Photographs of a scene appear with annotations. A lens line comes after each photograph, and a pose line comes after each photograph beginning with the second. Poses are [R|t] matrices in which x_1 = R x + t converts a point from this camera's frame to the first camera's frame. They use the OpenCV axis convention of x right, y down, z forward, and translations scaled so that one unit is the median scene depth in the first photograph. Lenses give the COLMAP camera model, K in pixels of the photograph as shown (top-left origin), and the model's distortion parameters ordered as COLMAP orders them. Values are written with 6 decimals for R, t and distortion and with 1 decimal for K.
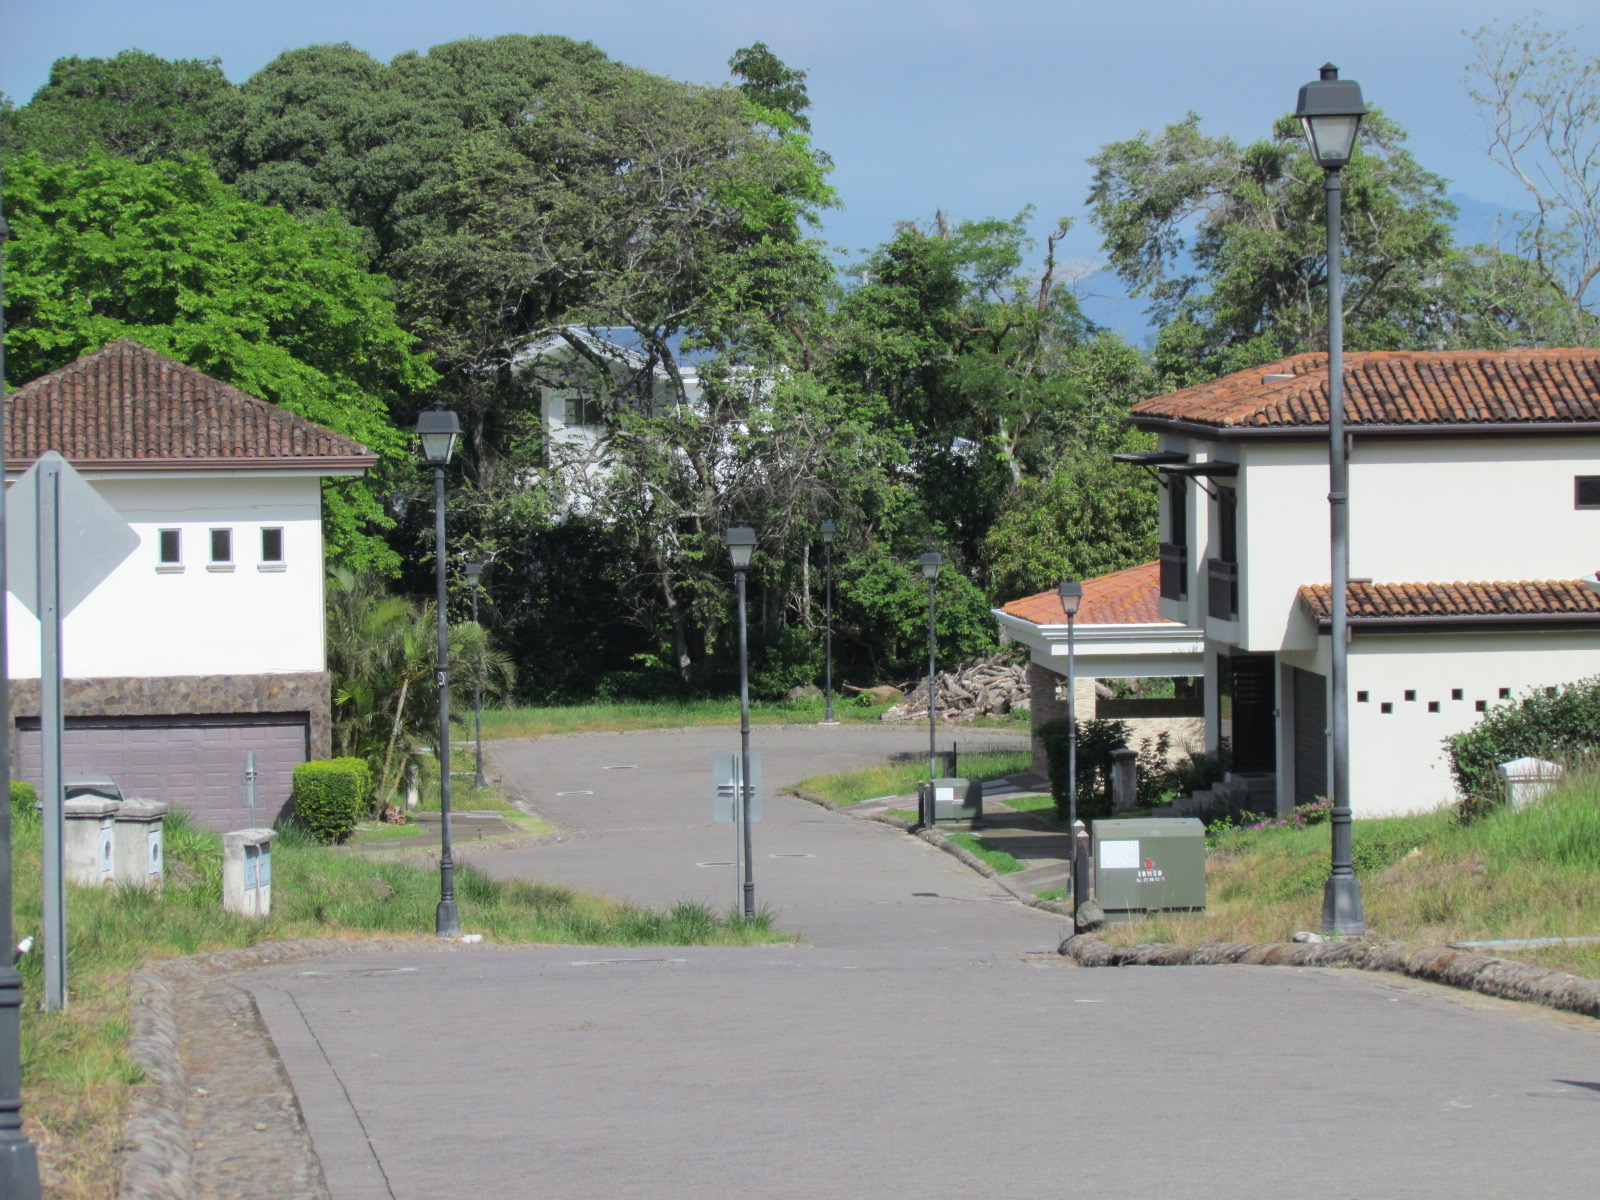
lens RADIAL K [[7550.8, 0, 800.0], [0, 7550.8, 600.0], [0, 0, 1]] dist [-0.017831, -0.018411]
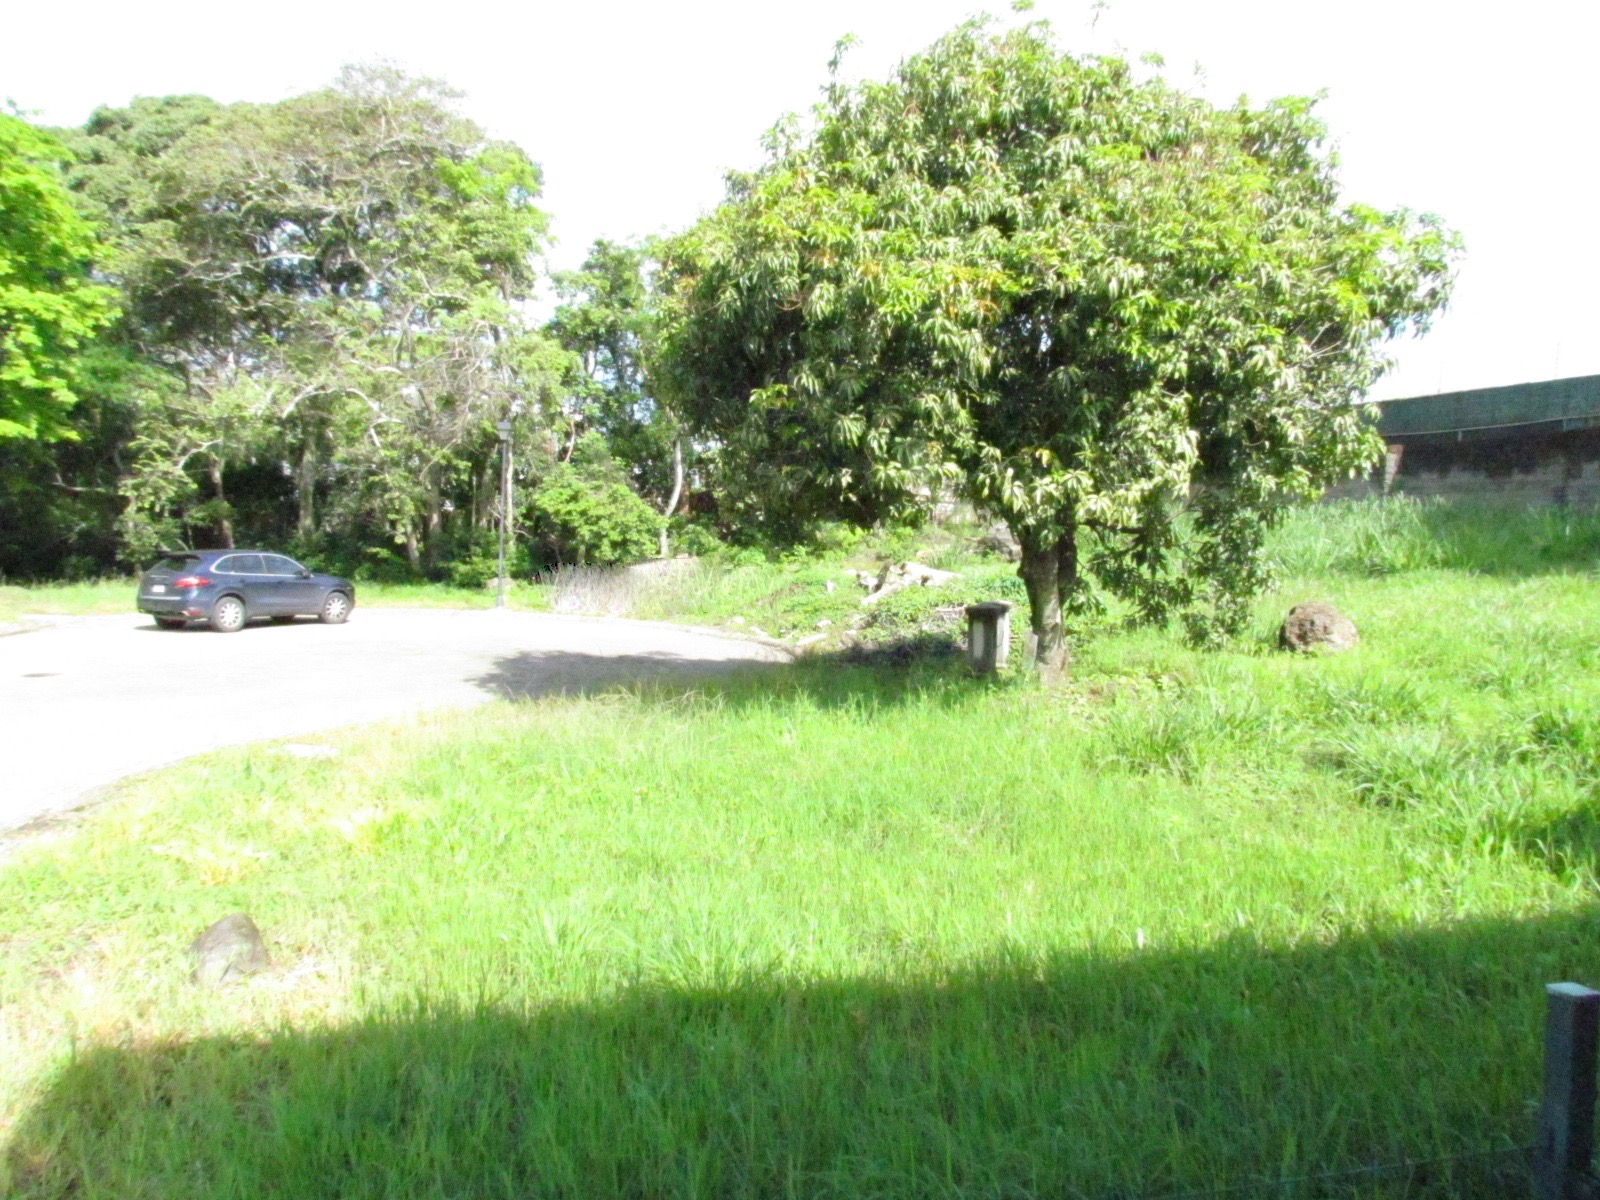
lens RADIAL K [[1135.5, 0, 800.0], [0, 1135.5, 600.0], [0, 0, 1]] dist [-0.000796, -0.002626]
pose [[0.987439, 0.041477, 0.152458, 0.020794], [-0.043004, 0.999052, 0.006728, 0.011712], [-0.152034, -0.013200, 0.988287, 0.815823]]
